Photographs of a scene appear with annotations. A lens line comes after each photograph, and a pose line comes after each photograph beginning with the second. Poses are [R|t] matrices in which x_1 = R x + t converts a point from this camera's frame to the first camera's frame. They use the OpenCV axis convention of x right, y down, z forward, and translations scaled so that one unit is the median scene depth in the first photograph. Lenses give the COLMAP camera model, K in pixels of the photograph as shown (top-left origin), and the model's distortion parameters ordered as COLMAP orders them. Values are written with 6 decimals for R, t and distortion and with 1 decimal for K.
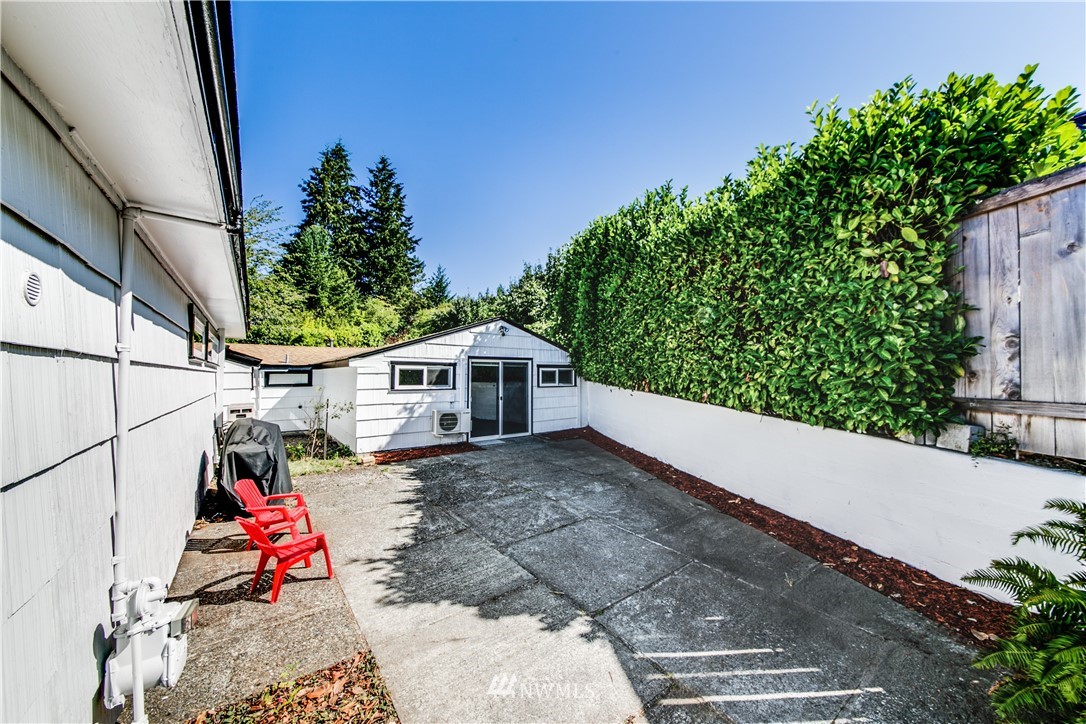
lens RADIAL K [[374.9, 0, 551.6], [0, 374.9, 364.5], [0, 0, 1]] dist [-0.000780, -0.000090]
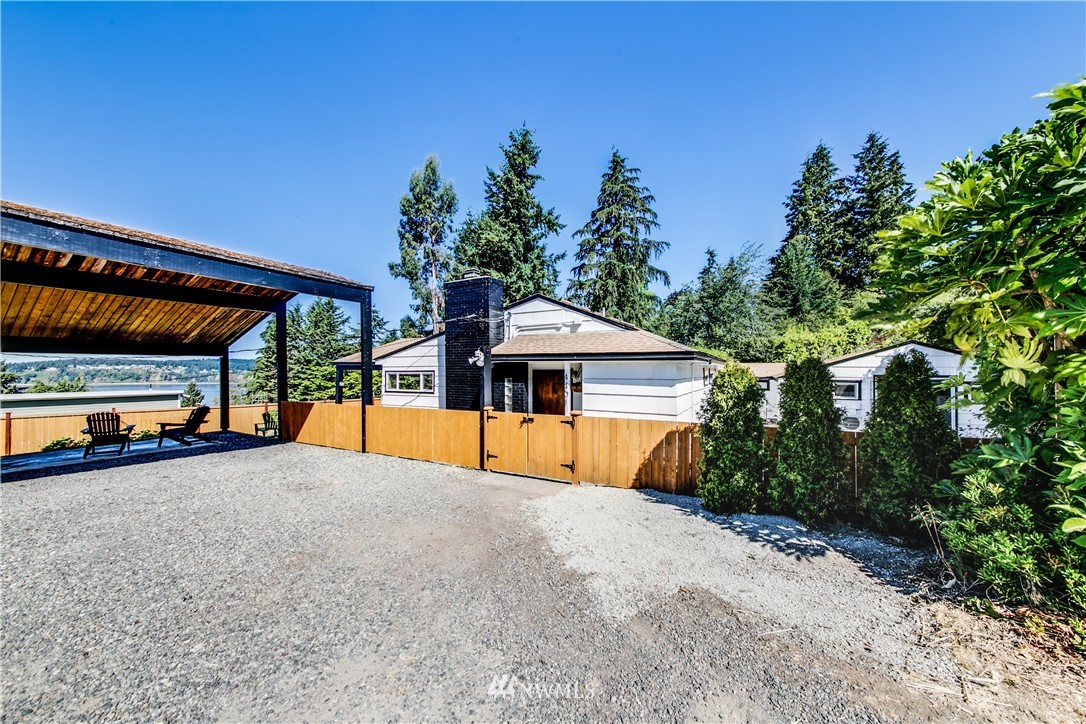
lens RADIAL K [[374.9, 0, 551.6], [0, 374.9, 364.5], [0, 0, 1]] dist [-0.000780, -0.000090]
pose [[0.388818, -0.012828, -0.921225, 0.082687], [0.023535, 0.999715, -0.003988, -0.012431], [0.921014, -0.020130, 0.389009, -0.079836]]
